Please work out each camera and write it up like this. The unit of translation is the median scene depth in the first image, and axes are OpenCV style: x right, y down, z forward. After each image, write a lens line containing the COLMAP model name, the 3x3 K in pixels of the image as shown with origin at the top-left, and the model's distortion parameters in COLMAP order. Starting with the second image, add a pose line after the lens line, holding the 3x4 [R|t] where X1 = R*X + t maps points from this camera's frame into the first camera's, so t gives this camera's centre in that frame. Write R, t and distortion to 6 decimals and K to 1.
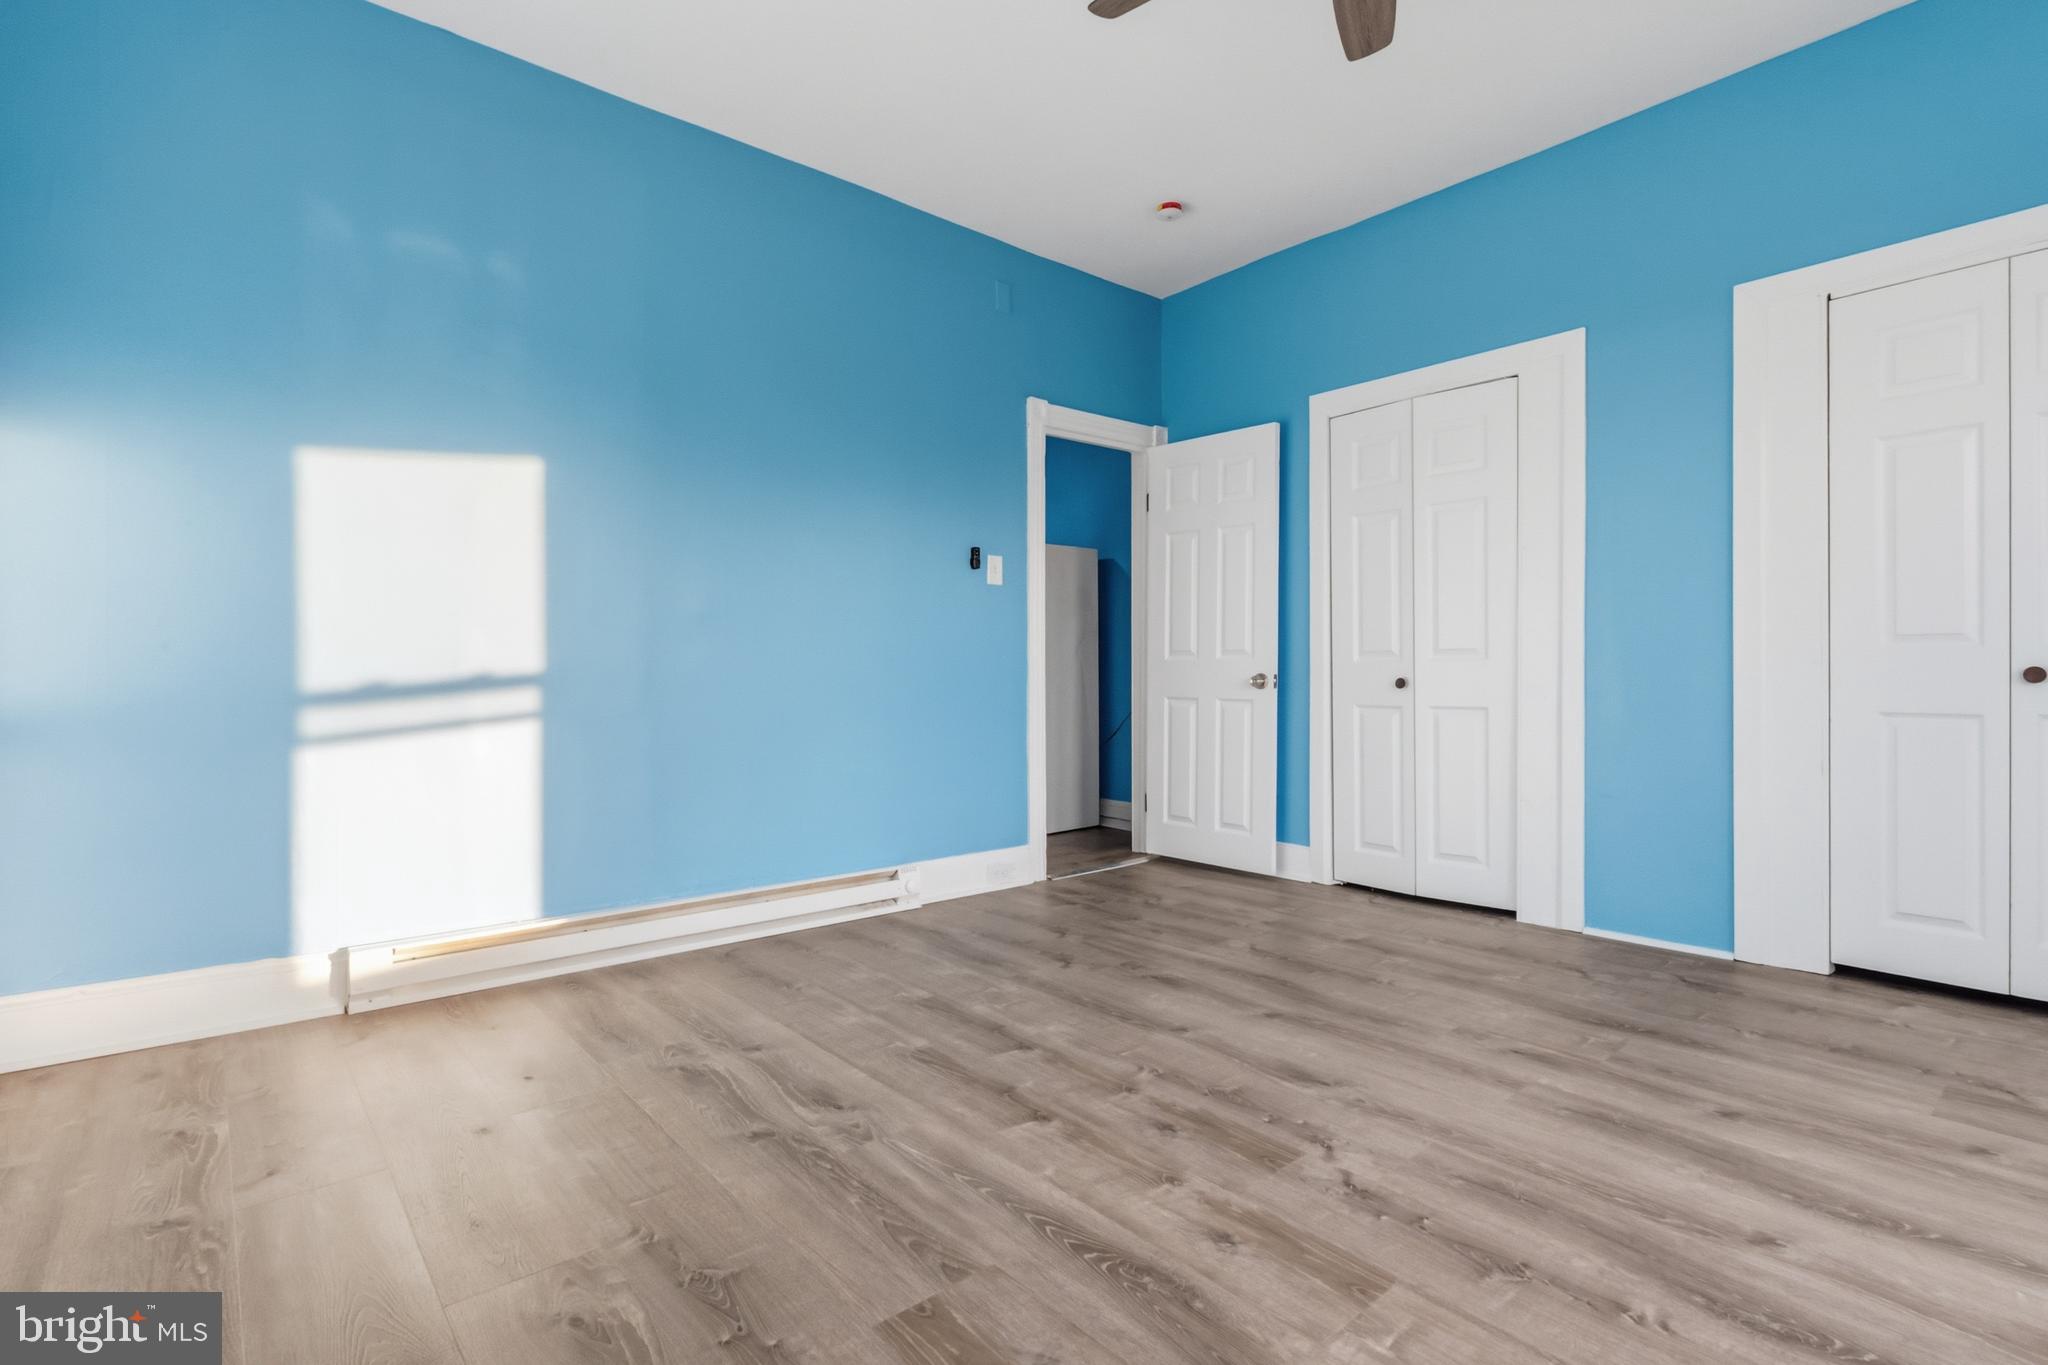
lens RADIAL K [[959.4, 0, 1025.0], [0, 959.4, 674.1], [0, 0, 1]] dist [0.001244, -0.001668]
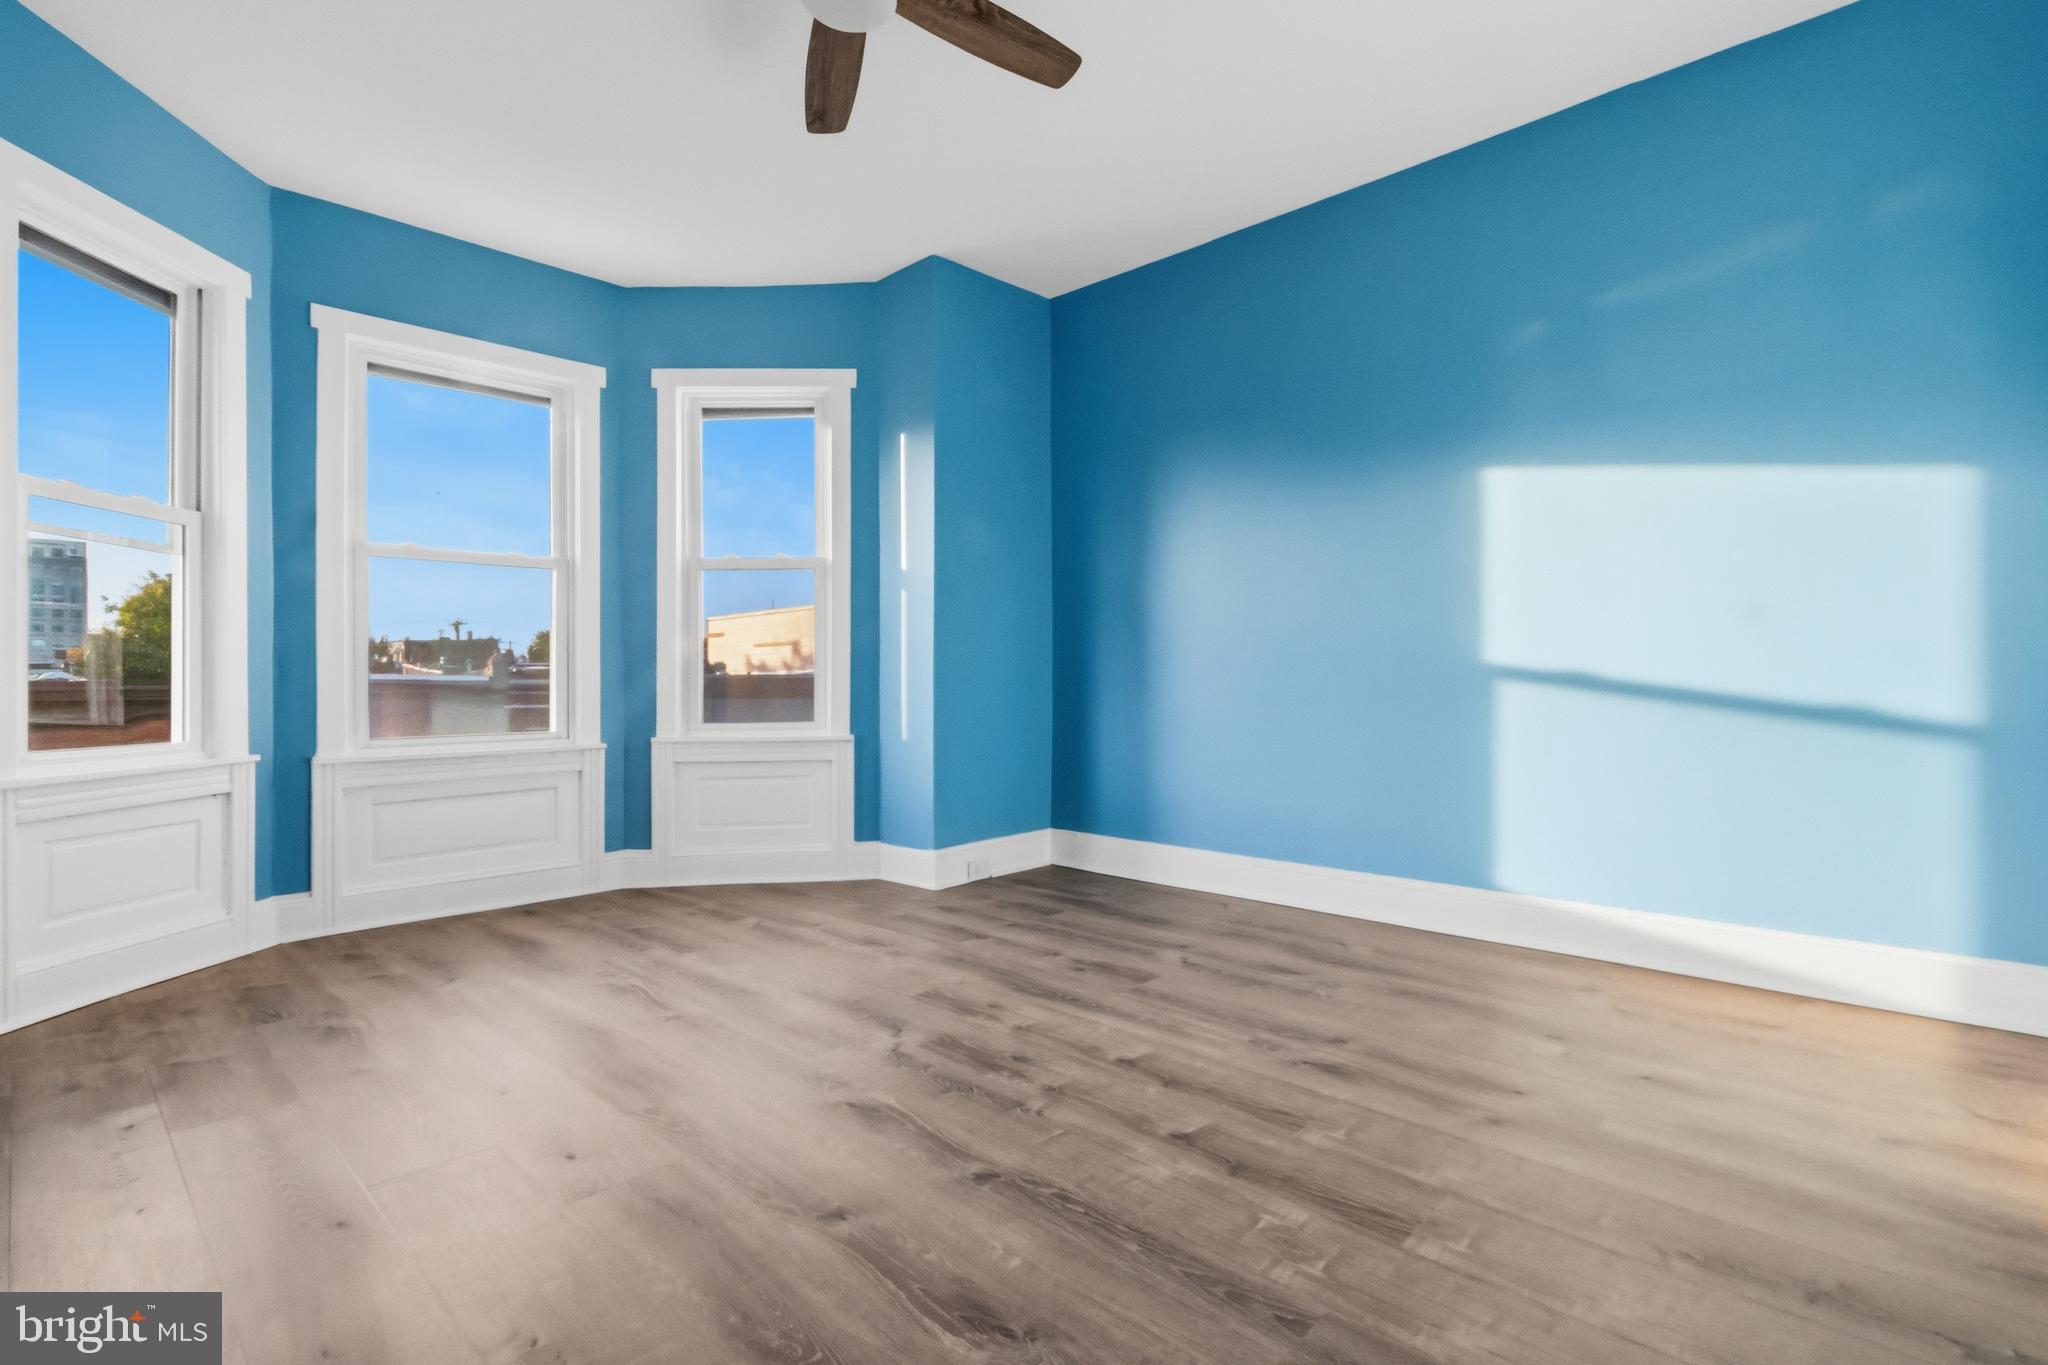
lens RADIAL K [[959.4, 0, 1025.0], [0, 959.4, 674.1], [0, 0, 1]] dist [0.001244, -0.001668]
pose [[-0.994916, 0.007124, -0.100460, 0.217774], [0.007470, 0.999967, -0.003072, -0.001833], [0.100435, -0.003806, -0.994936, 1.860841]]
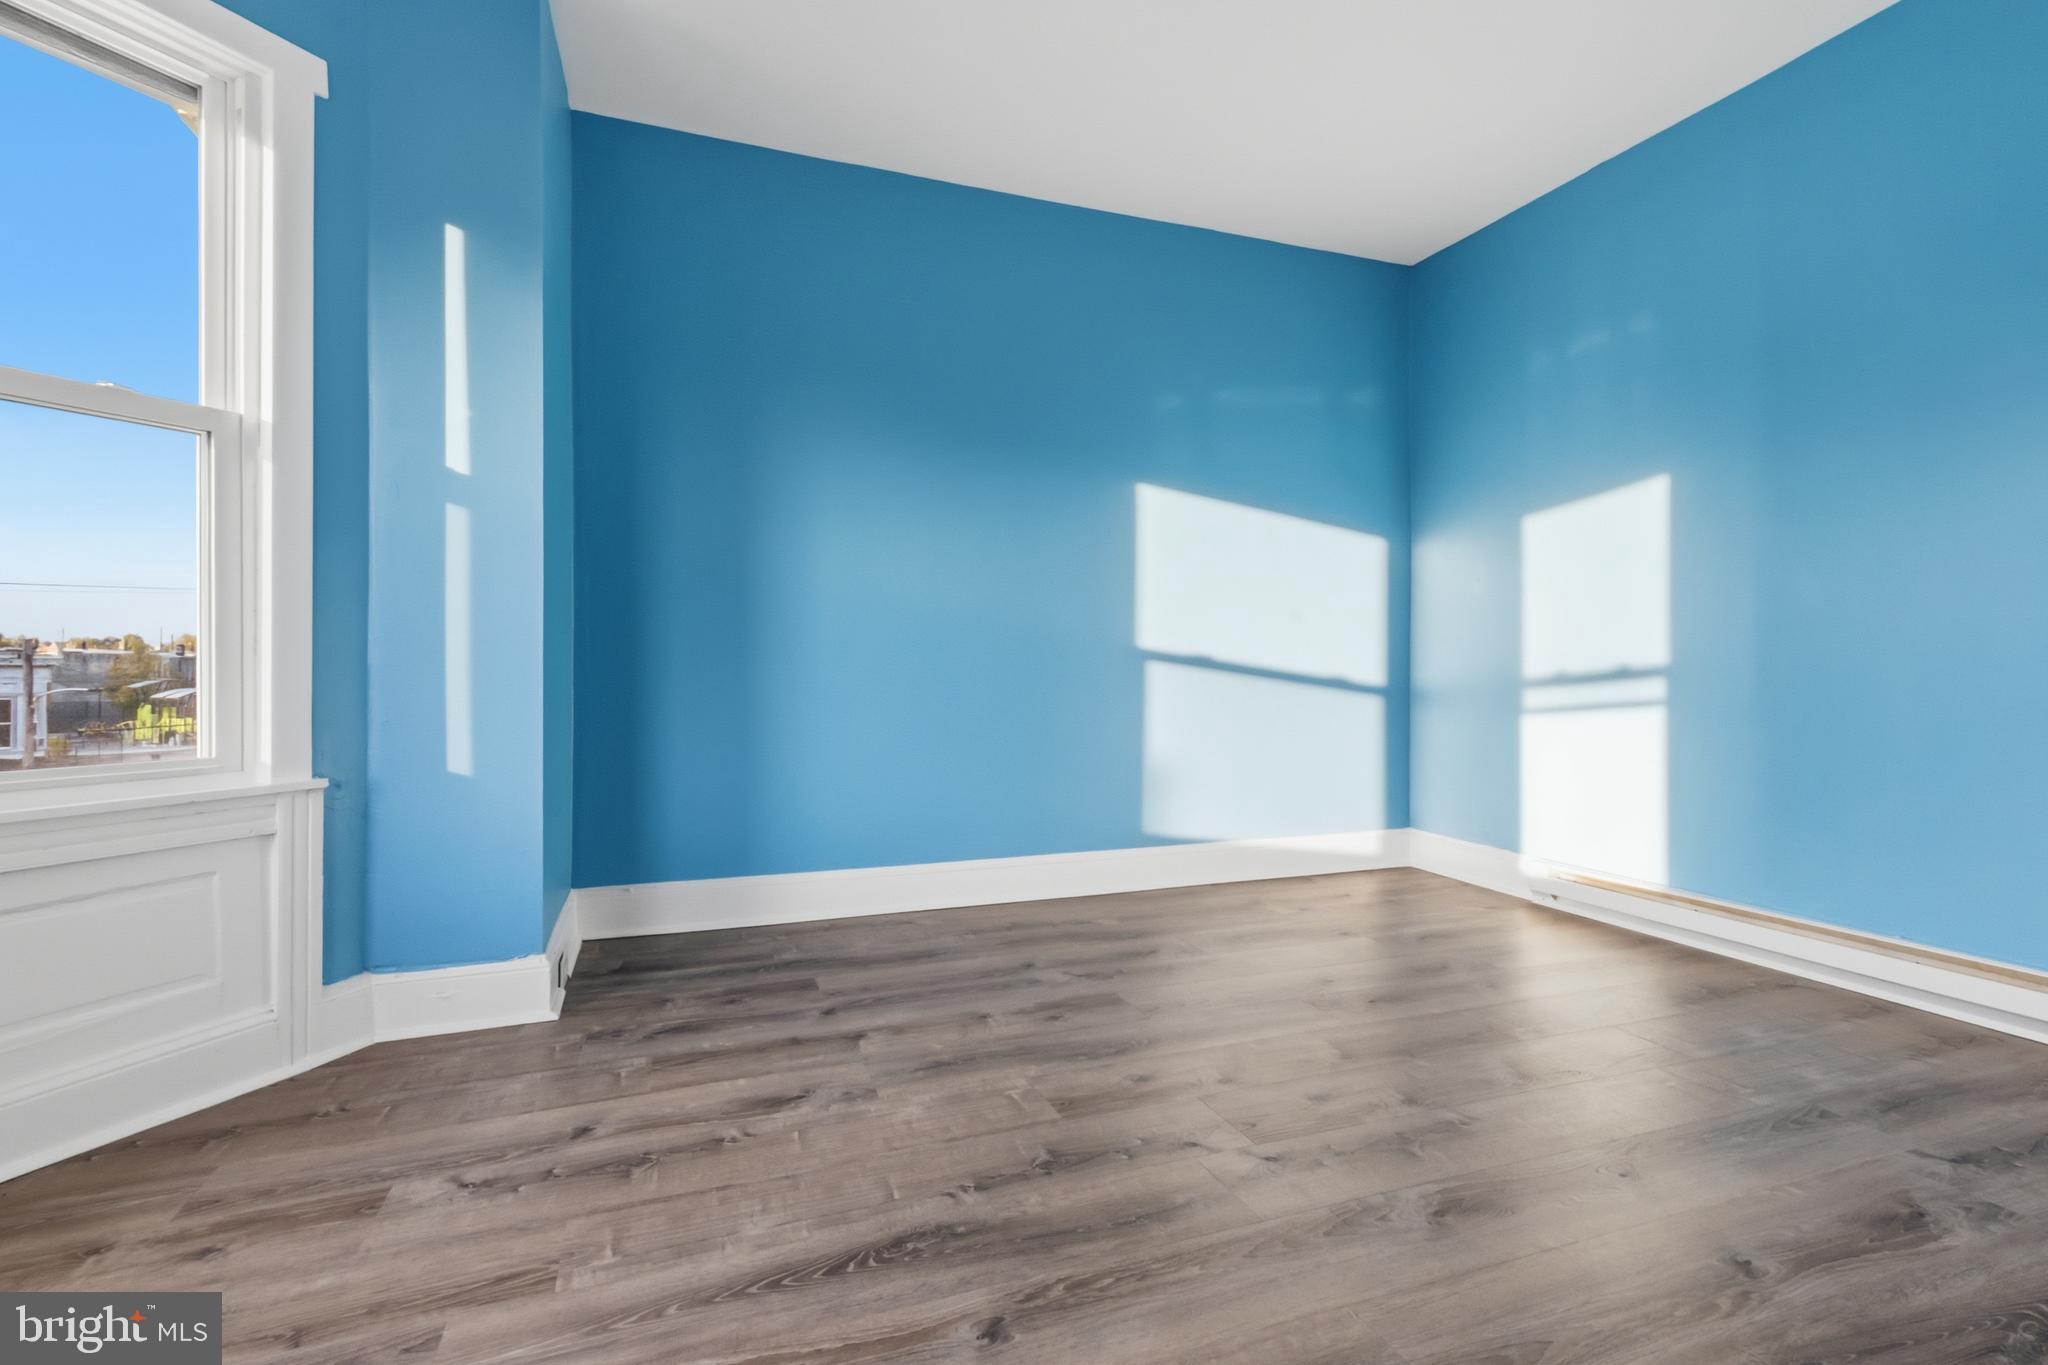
lens RADIAL K [[962.2, 0, 1013.6], [0, 962.2, 675.5], [0, 0, 1]] dist [-0.004273, -0.001235]
pose [[-0.350862, 0.011613, -0.936355, 1.061161], [0.000632, 0.999926, 0.012165, -0.005124], [0.936427, 0.003677, -0.350844, 0.892644]]
